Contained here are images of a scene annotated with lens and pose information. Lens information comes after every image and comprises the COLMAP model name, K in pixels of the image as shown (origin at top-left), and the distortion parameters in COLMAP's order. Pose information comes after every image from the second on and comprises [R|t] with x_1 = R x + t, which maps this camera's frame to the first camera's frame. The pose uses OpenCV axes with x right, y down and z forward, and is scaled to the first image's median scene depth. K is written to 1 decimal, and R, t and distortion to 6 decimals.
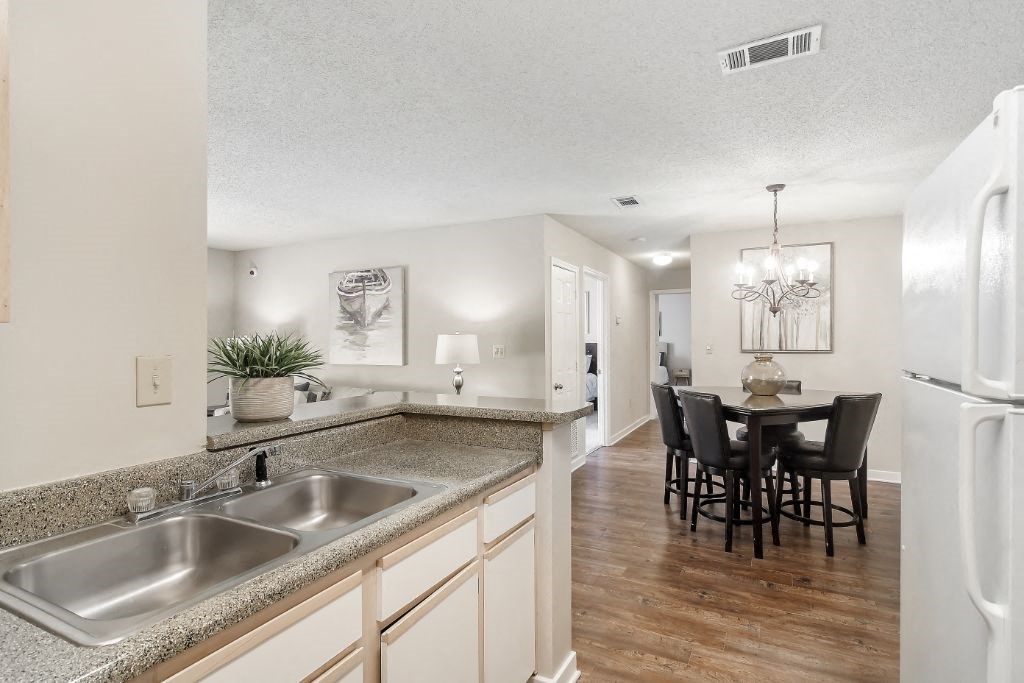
lens RADIAL K [[510.0, 0, 515.5], [0, 510.0, 336.7], [0, 0, 1]] dist [0.015989, -0.000320]
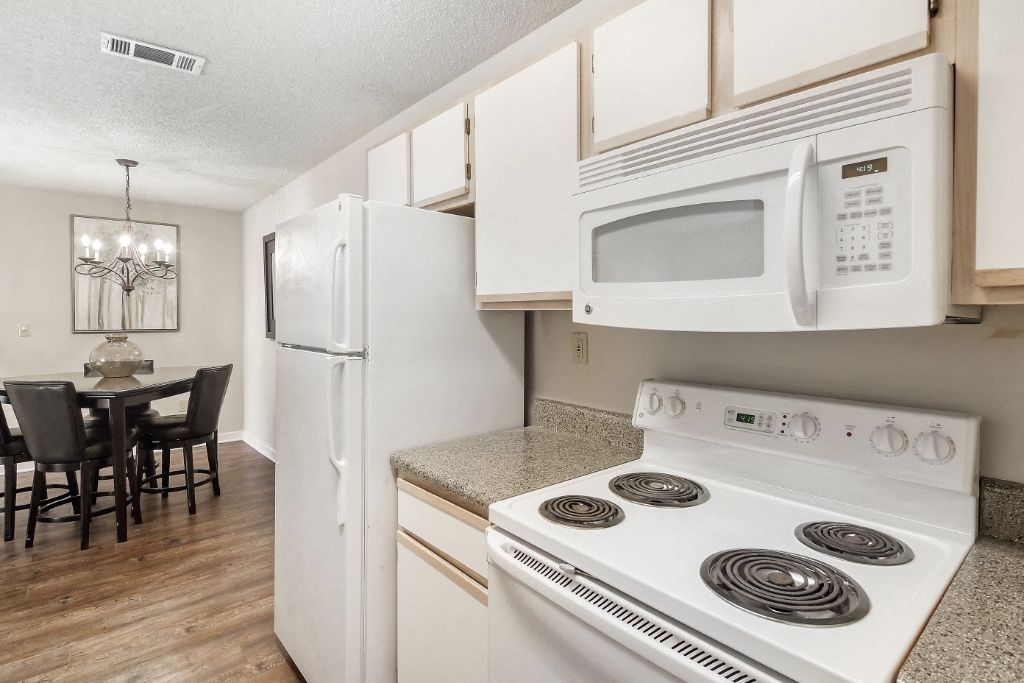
lens RADIAL K [[510.0, 0, 515.5], [0, 510.0, 336.7], [0, 0, 1]] dist [0.015989, -0.000320]
pose [[0.396224, -0.036491, 0.917428, -0.105691], [-0.003346, 0.999146, 0.041187, -0.003928], [-0.918148, -0.019388, 0.395764, -0.065696]]
